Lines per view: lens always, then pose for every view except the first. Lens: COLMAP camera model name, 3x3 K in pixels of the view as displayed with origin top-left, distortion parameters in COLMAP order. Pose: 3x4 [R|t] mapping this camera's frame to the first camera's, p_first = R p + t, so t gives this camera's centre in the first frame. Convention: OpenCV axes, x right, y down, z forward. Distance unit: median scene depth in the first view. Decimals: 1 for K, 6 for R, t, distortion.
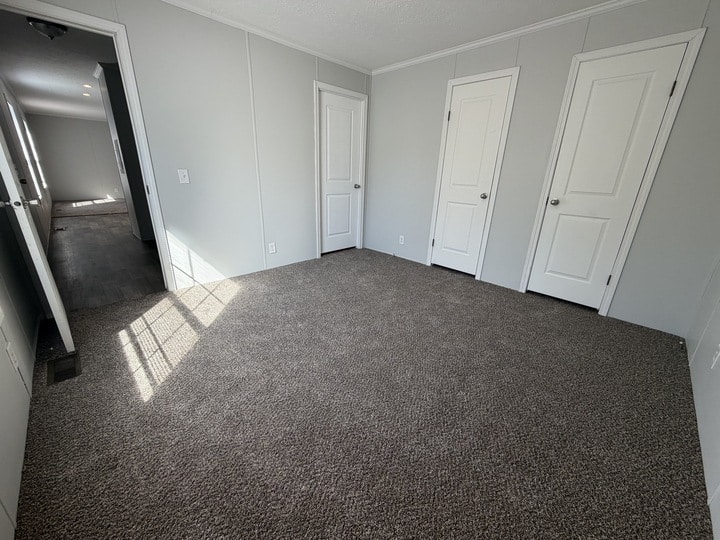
lens RADIAL K [[286.6, 0, 359.1], [0, 286.6, 270.1], [0, 0, 1]] dist [0.000207, 0.000020]
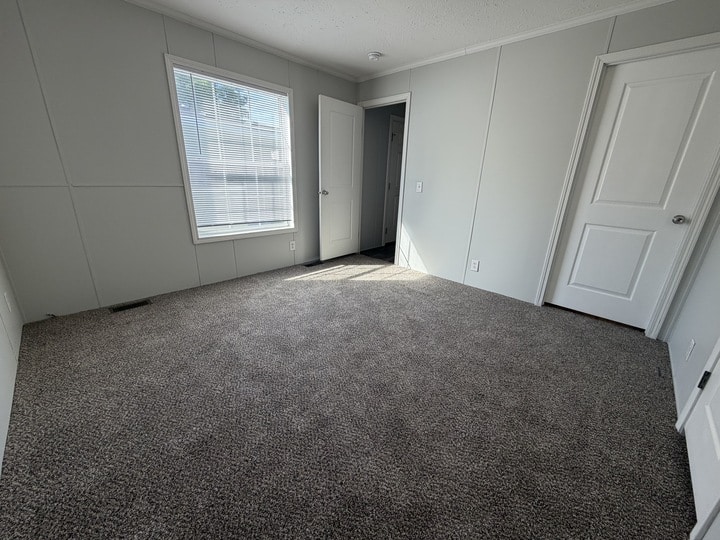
lens RADIAL K [[286.6, 0, 359.1], [0, 286.6, 270.1], [0, 0, 1]] dist [0.000207, 0.000020]
pose [[0.027169, 0.280216, -0.959552, 0.679978], [-0.363080, 0.897117, 0.251703, -0.185850], [0.931362, 0.341555, 0.126115, 0.608519]]
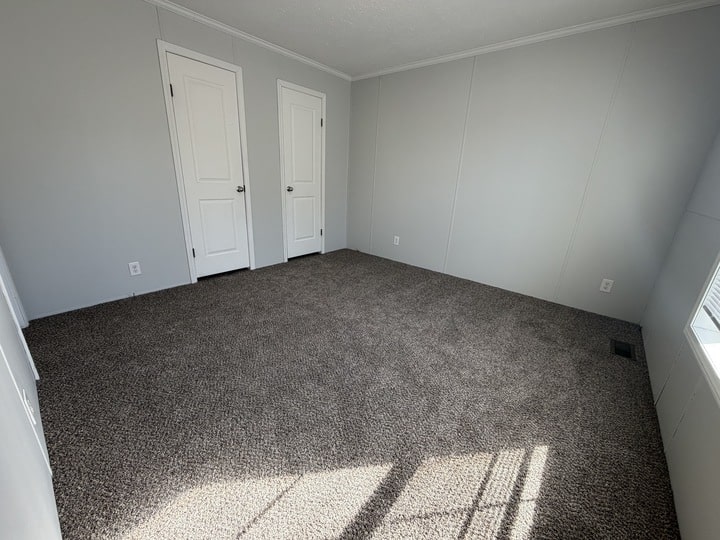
lens RADIAL K [[289.7, 0, 360.0], [0, 289.7, 270.0], [0, 0, 1]] dist [-0.007933, -0.000095]
pose [[-0.092865, -0.341462, 0.935297, -0.663568], [0.280625, 0.892299, 0.353628, -0.250488], [-0.955314, 0.295307, 0.012960, 0.684598]]
